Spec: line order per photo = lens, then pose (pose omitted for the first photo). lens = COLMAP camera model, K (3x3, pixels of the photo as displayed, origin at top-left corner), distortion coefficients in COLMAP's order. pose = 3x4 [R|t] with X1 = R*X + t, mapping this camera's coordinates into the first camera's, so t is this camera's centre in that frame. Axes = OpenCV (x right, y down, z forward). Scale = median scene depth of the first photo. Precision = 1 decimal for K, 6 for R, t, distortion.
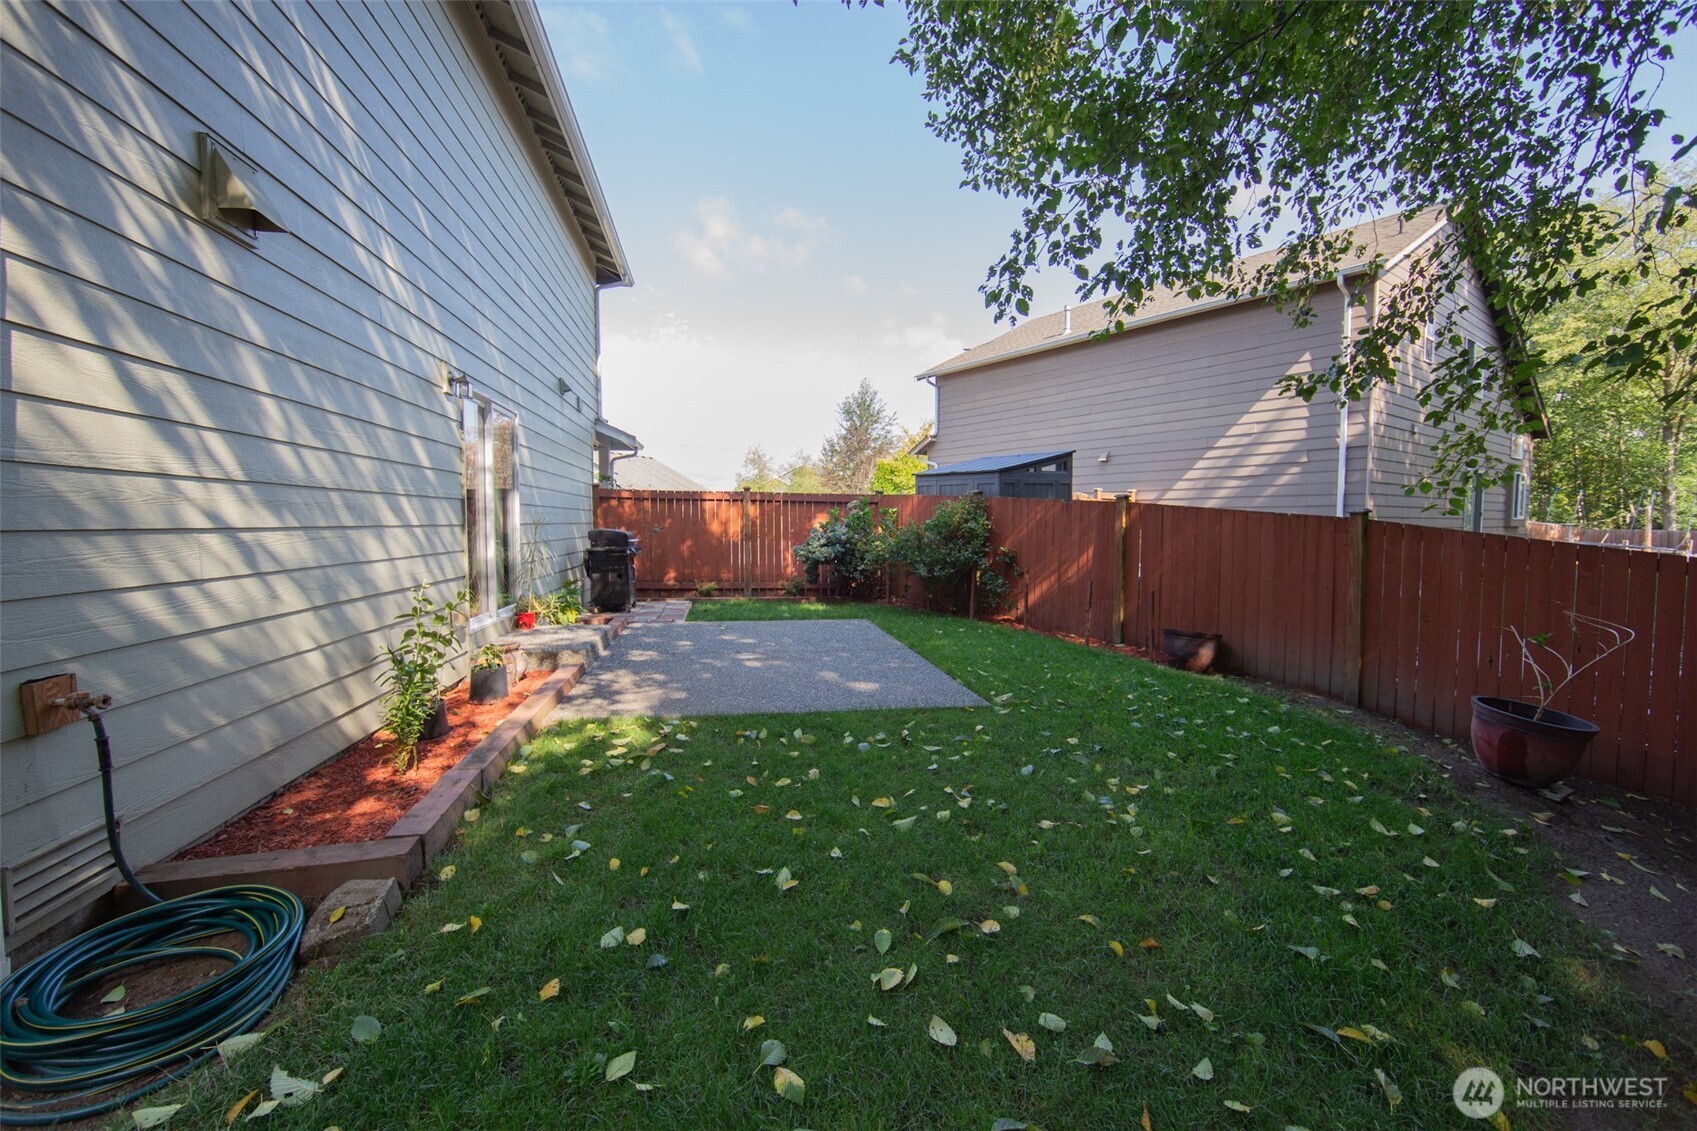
lens RADIAL K [[671.8, 0, 843.5], [0, 671.8, 558.6], [0, 0, 1]] dist [-0.002891, -0.000043]
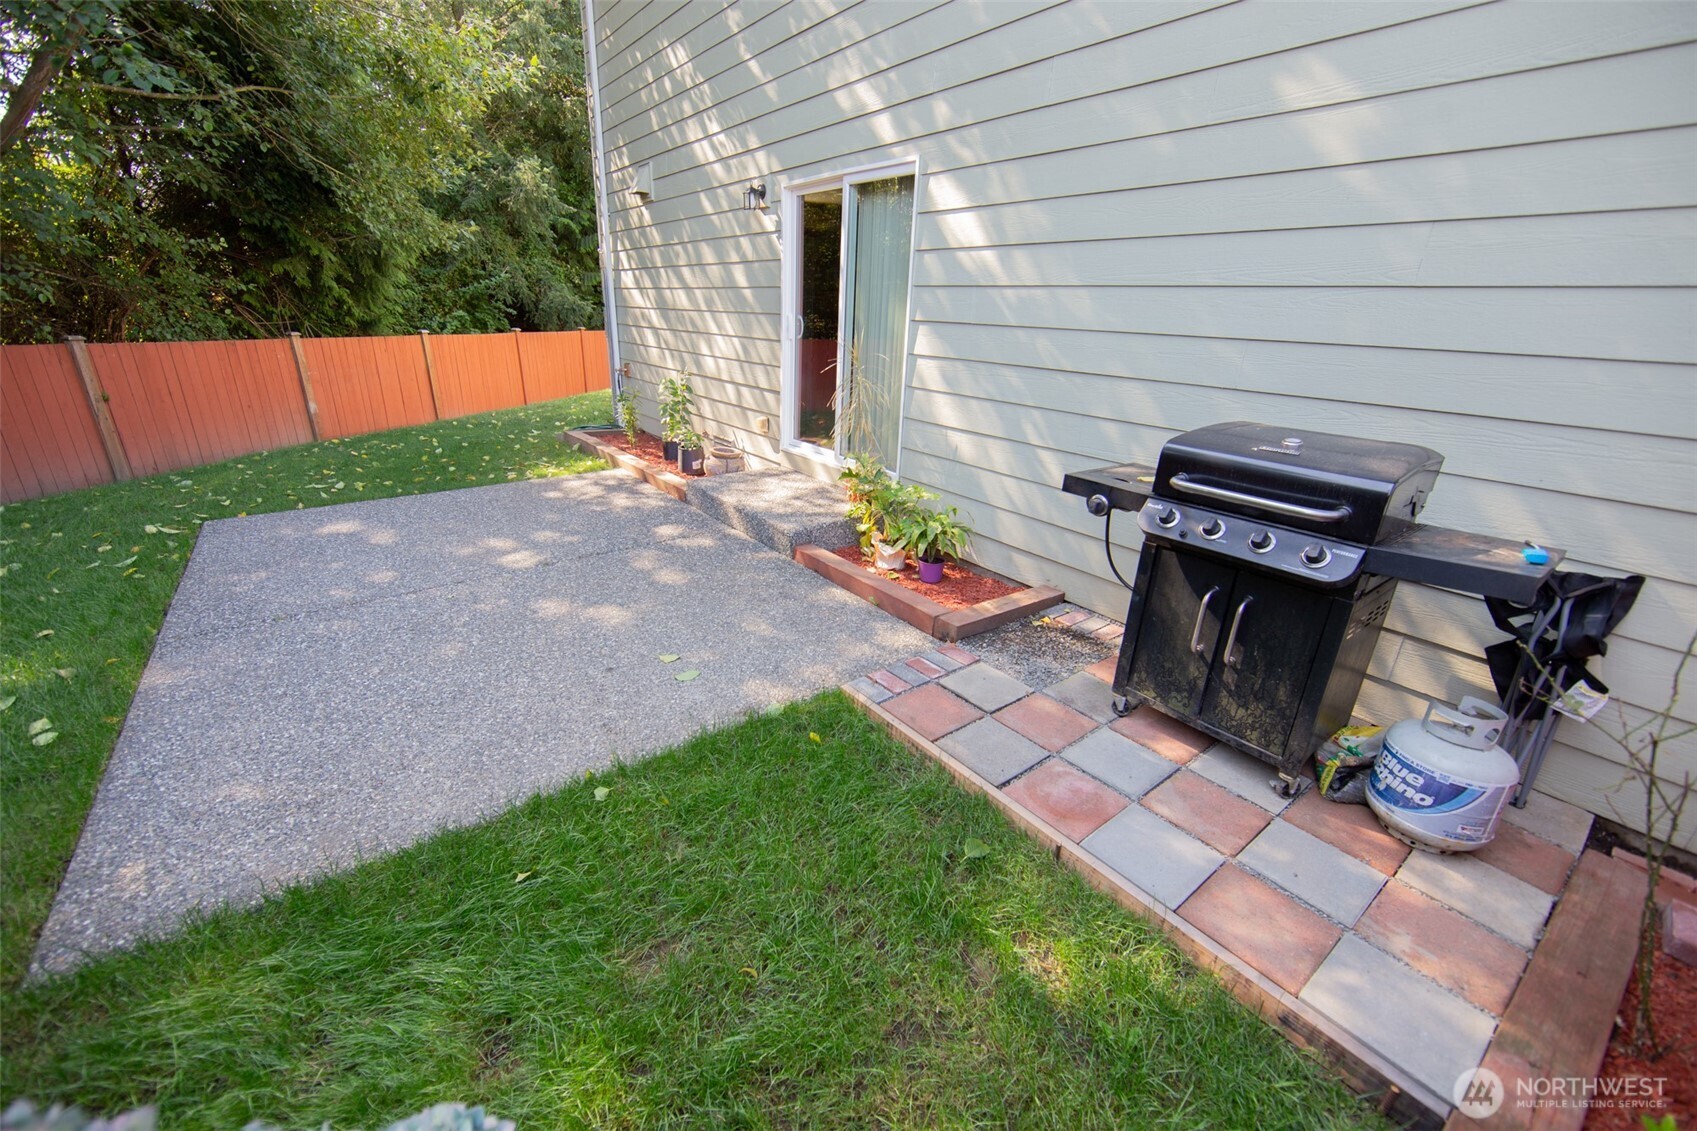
lens RADIAL K [[671.8, 0, 843.5], [0, 671.8, 558.6], [0, 0, 1]] dist [-0.002891, -0.000043]
pose [[-0.889681, 0.132439, -0.436953, -0.208648], [-0.058786, 0.915815, 0.397275, -0.203703], [0.452783, 0.379135, -0.806997, 2.555088]]
